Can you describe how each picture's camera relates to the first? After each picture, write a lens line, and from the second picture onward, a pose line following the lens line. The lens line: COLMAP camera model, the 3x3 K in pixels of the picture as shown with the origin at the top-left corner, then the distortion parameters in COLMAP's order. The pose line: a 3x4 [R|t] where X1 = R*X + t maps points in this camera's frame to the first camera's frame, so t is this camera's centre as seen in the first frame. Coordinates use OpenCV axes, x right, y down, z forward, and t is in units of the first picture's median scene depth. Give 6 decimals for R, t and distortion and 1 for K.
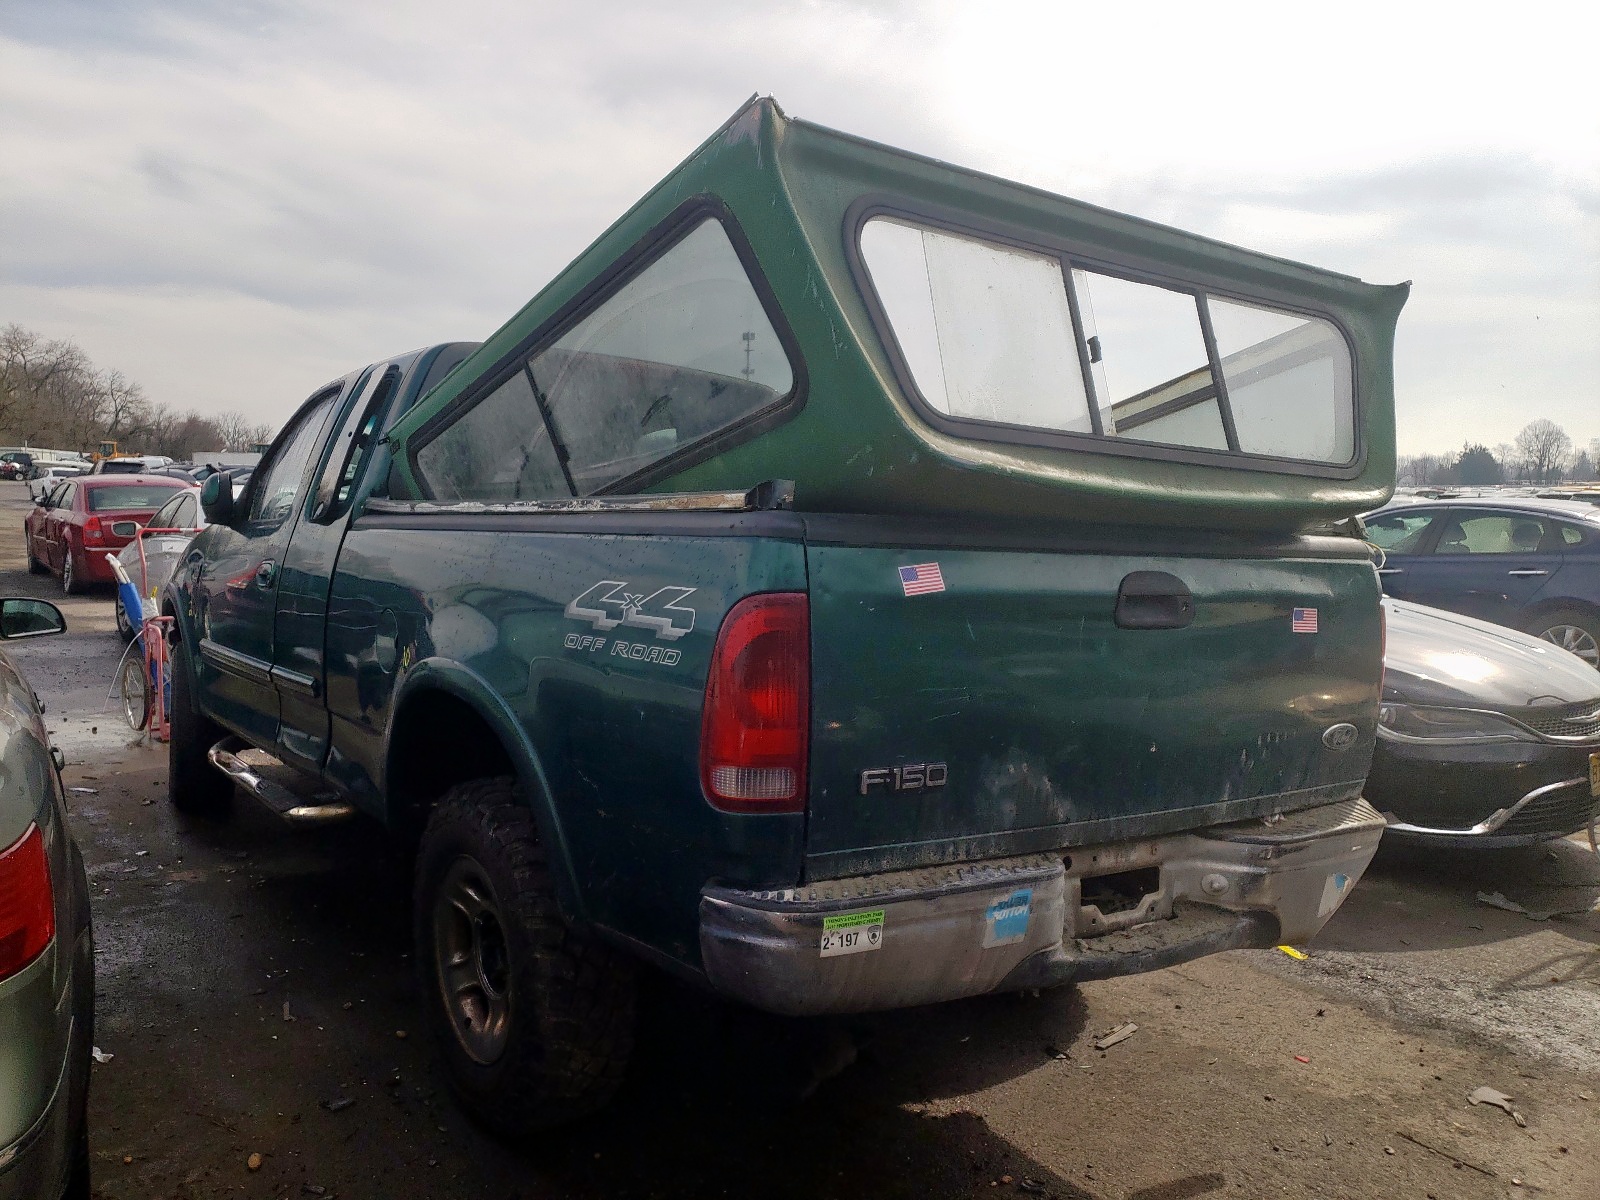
lens RADIAL K [[1199.9, 0, 800.0], [0, 1199.9, 600.0], [0, 0, 1]] dist [0.002798, 0.000587]
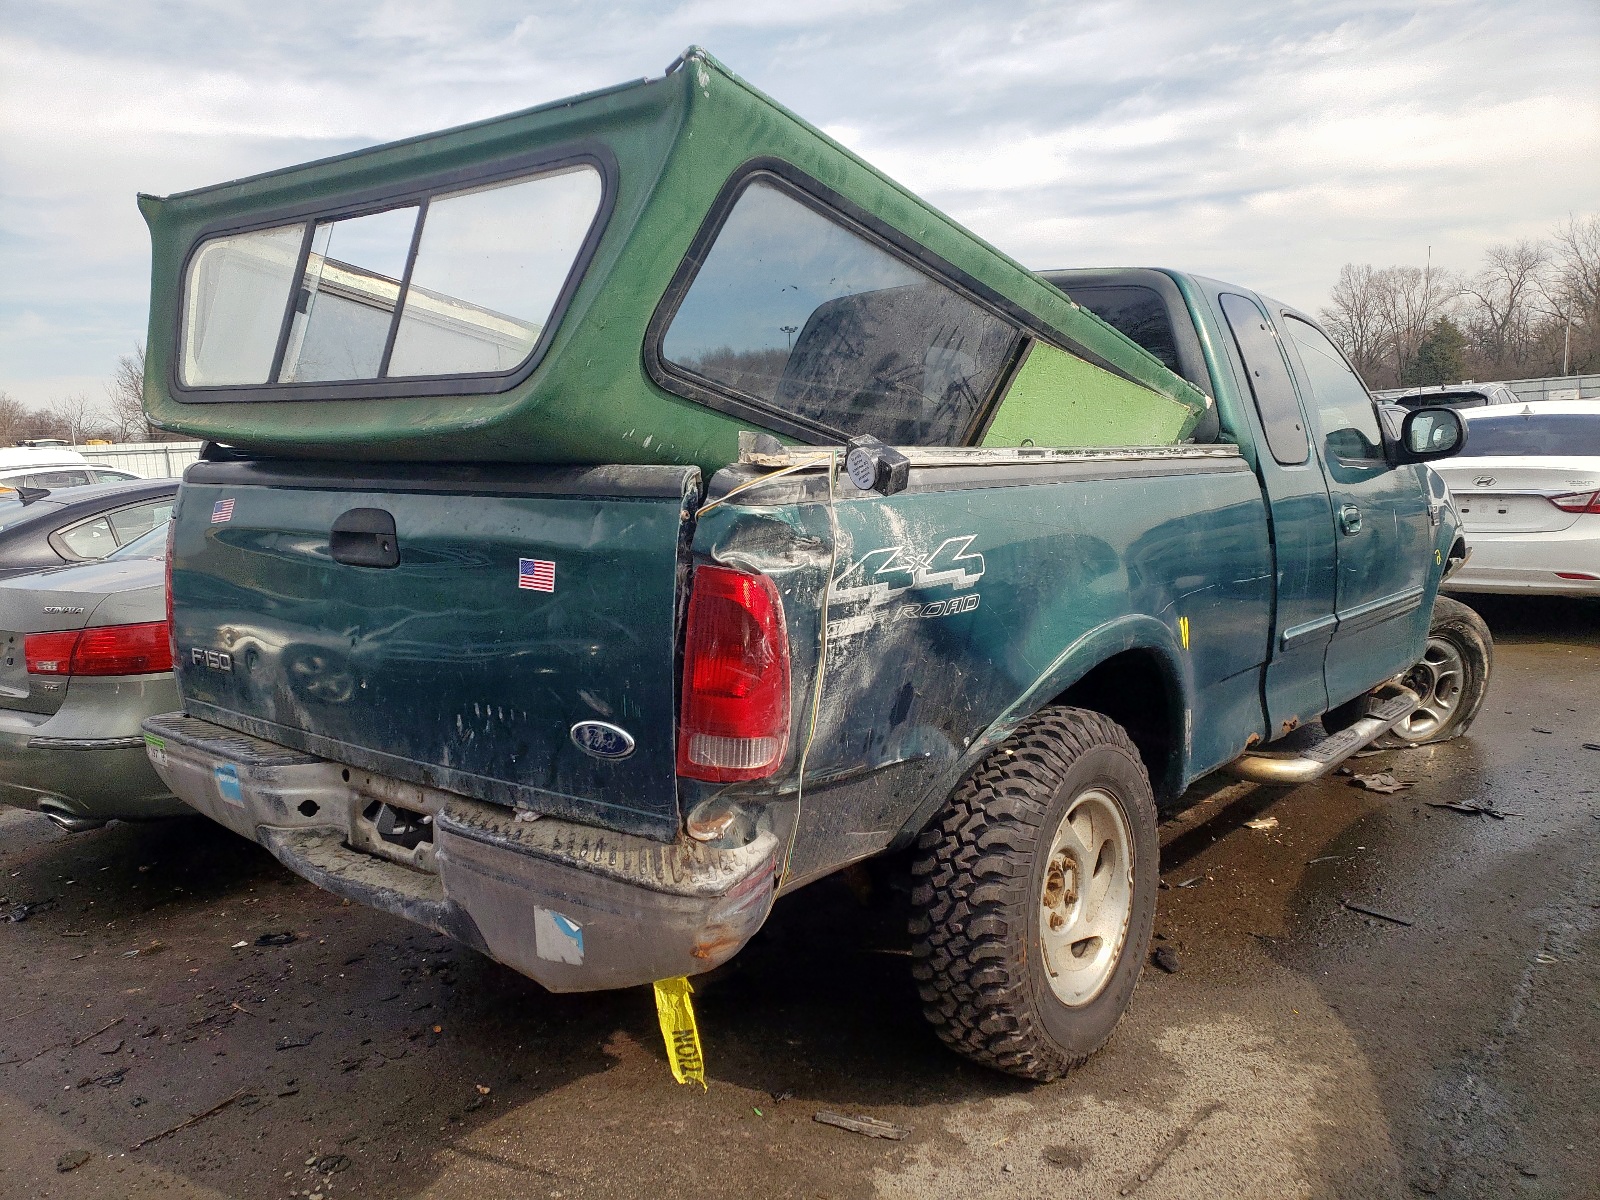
lens RADIAL K [[1156.3, 0, 800.0], [0, 1156.3, 600.0], [0, 0, 1]] dist [0.000386, -0.000058]
pose [[0.349277, 0.079358, -0.933653, 1.288630], [-0.036505, 0.996803, 0.071069, -0.028329], [0.936308, 0.009260, 0.351058, 0.979696]]
